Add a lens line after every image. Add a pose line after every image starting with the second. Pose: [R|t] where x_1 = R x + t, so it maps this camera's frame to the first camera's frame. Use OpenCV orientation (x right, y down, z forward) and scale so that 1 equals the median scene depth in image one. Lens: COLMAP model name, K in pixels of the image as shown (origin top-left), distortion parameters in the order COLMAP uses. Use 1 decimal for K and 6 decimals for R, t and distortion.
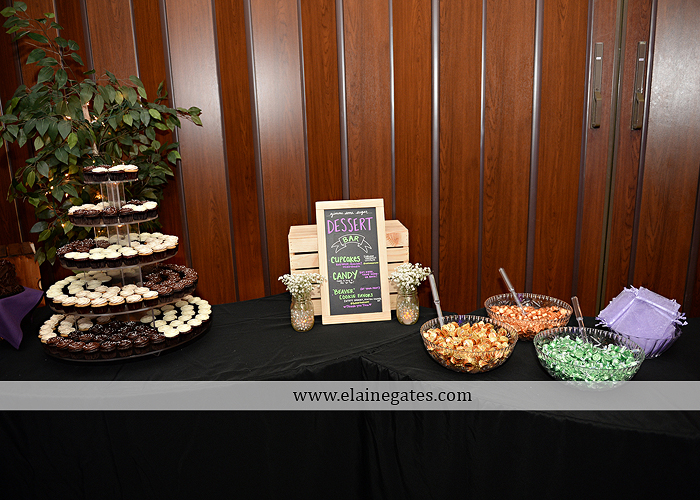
lens RADIAL K [[498.7, 0, 351.5], [0, 498.7, 251.1], [0, 0, 1]] dist [-0.069017, -0.002074]
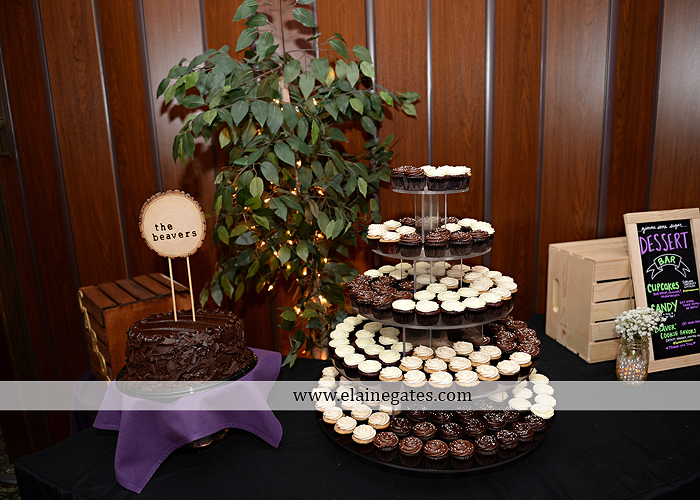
lens RADIAL K [[498.7, 0, 349.8], [0, 498.7, 247.1], [0, 0, 1]] dist [-0.069017, -0.002074]
pose [[0.997144, -0.027868, 0.070192, -0.549432], [0.029156, 0.999424, -0.017385, -0.046247], [-0.069667, 0.019381, 0.997382, 0.279030]]
